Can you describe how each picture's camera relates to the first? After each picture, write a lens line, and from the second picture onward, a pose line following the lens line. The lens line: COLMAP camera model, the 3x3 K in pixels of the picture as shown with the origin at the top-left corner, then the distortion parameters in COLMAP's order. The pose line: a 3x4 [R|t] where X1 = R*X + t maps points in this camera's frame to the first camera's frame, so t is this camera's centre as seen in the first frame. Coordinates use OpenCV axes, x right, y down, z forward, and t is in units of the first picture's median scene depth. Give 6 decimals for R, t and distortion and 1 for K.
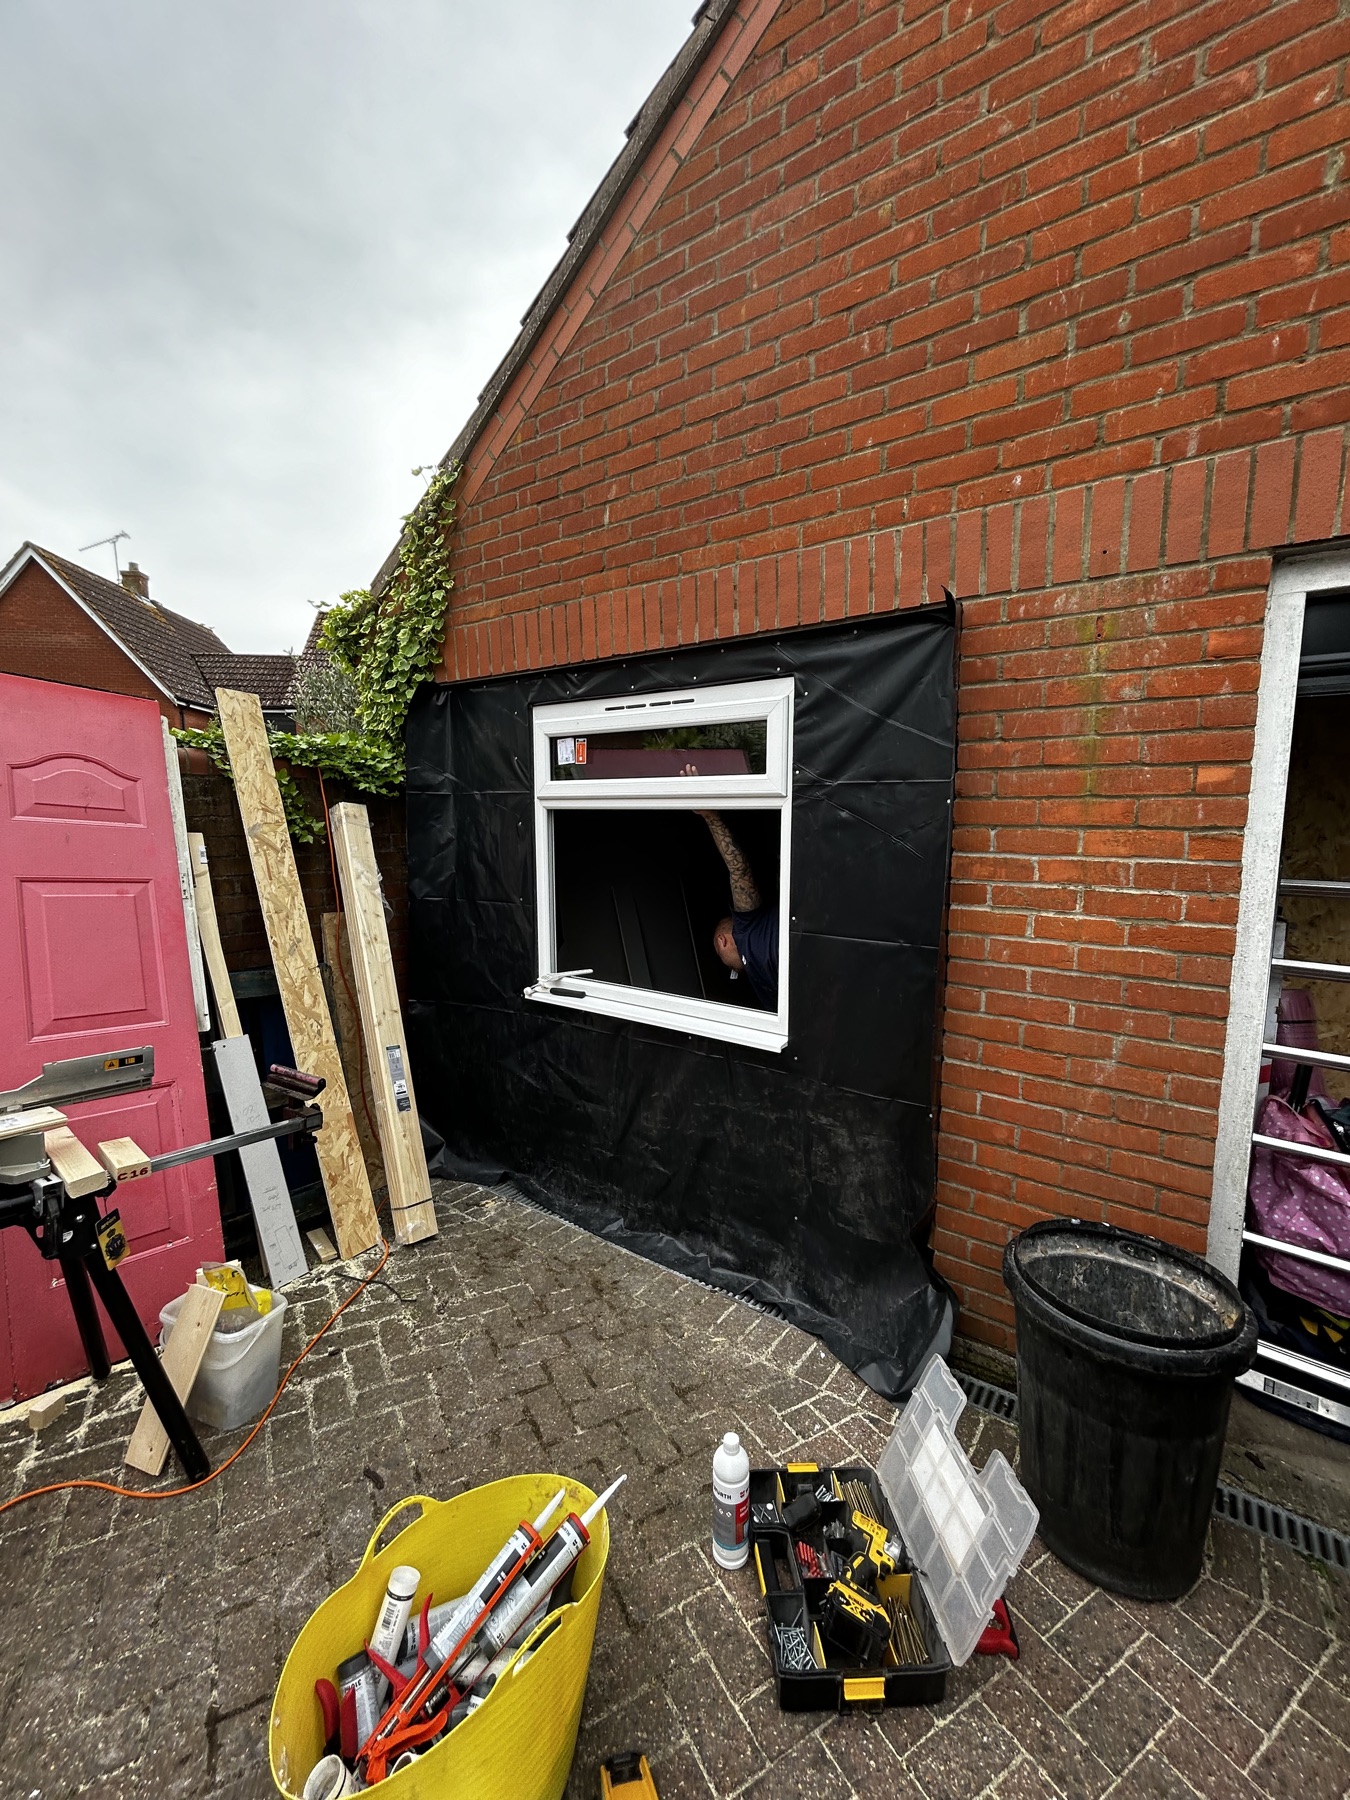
lens RADIAL K [[724.0, 0, 674.6], [0, 724.0, 900.3], [0, 0, 1]] dist [0.007566, -0.000109]
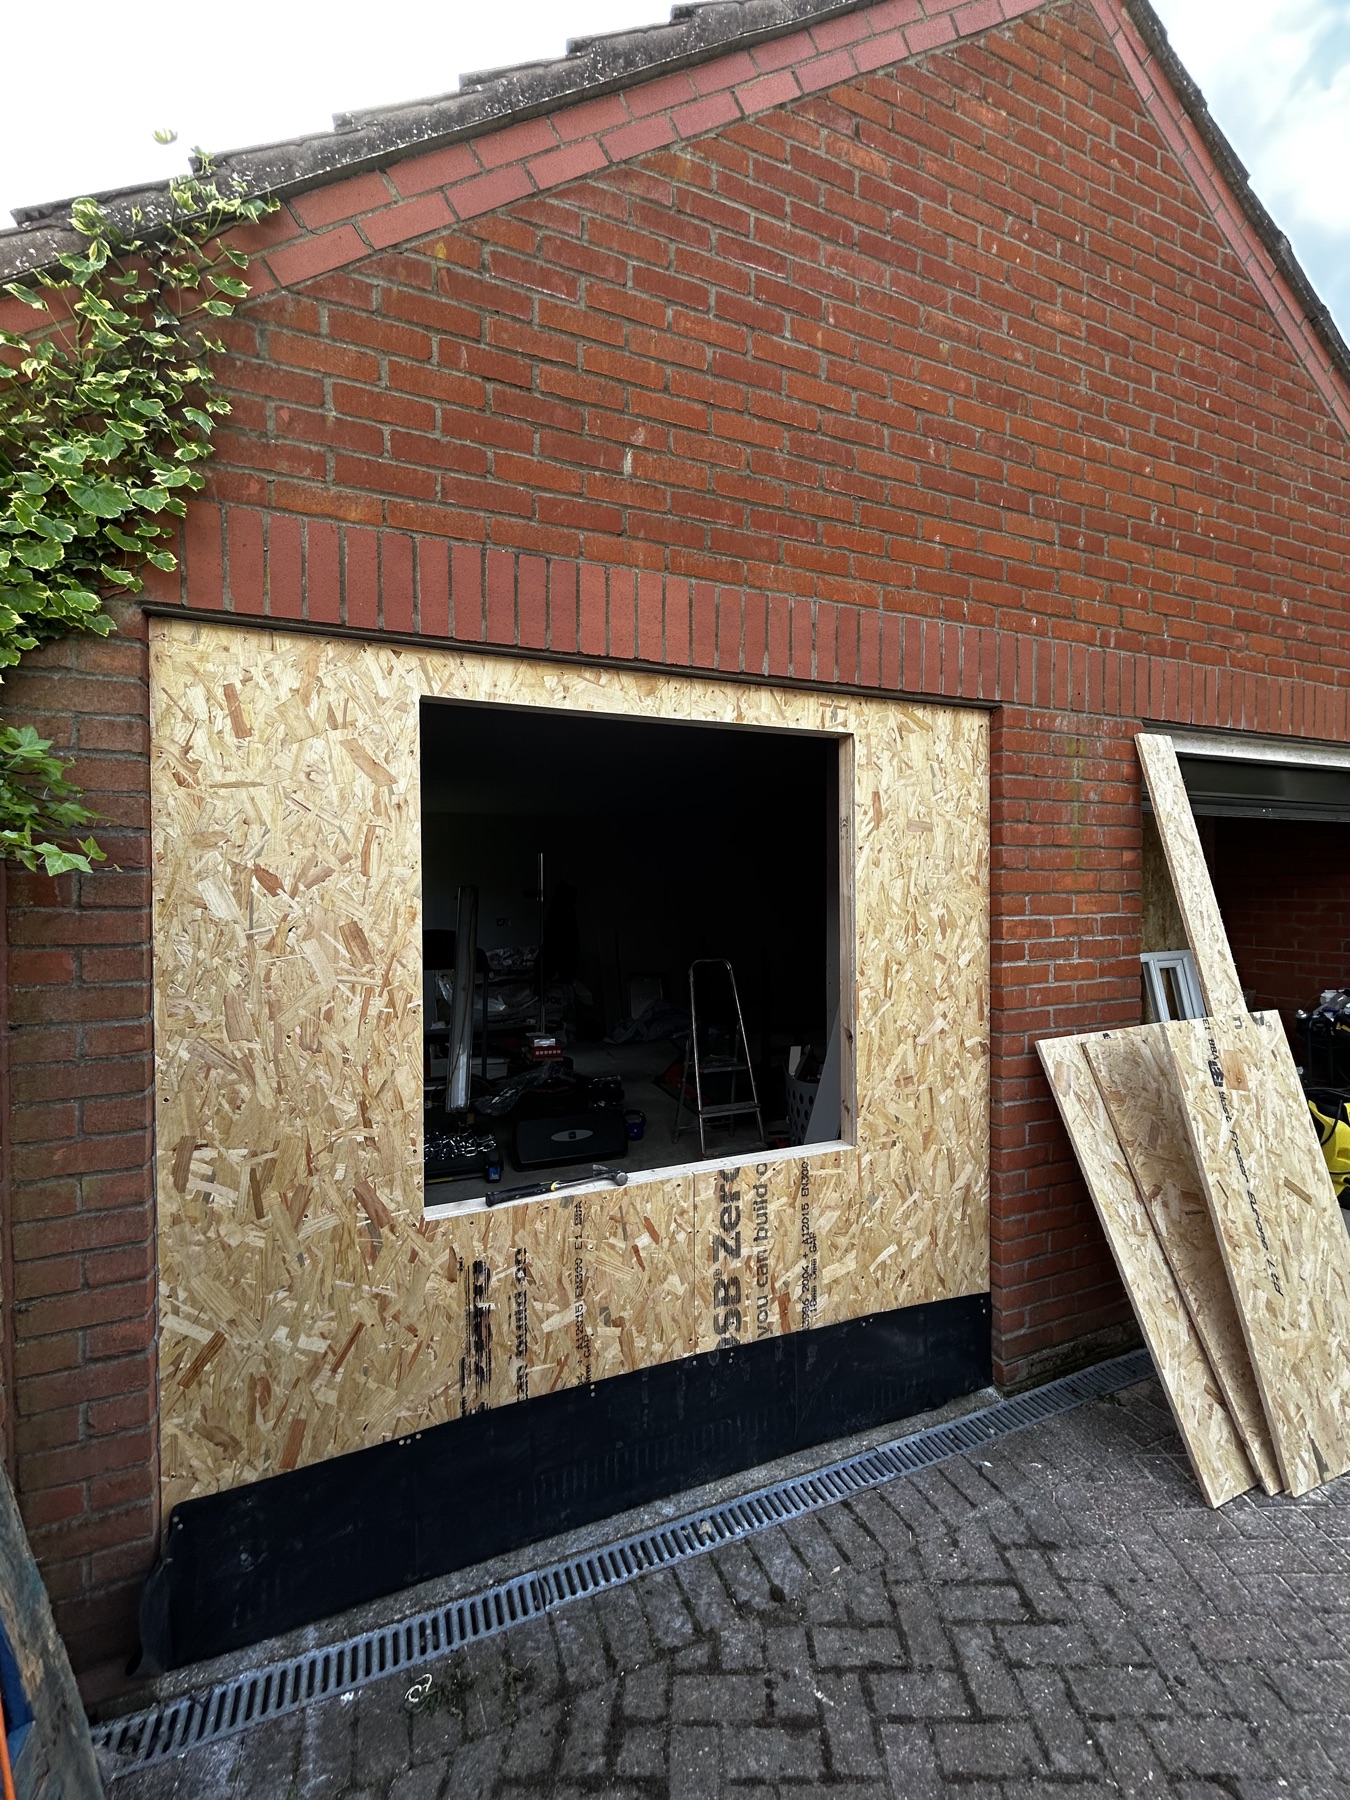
lens RADIAL K [[724.0, 0, 674.5], [0, 724.0, 897.0], [0, 0, 1]] dist [0.007566, -0.000109]
pose [[0.537372, -0.015649, 0.843200, -0.884743], [0.111213, 0.992411, -0.052459, -0.098431], [-0.835980, 0.121965, 0.535034, 0.851305]]
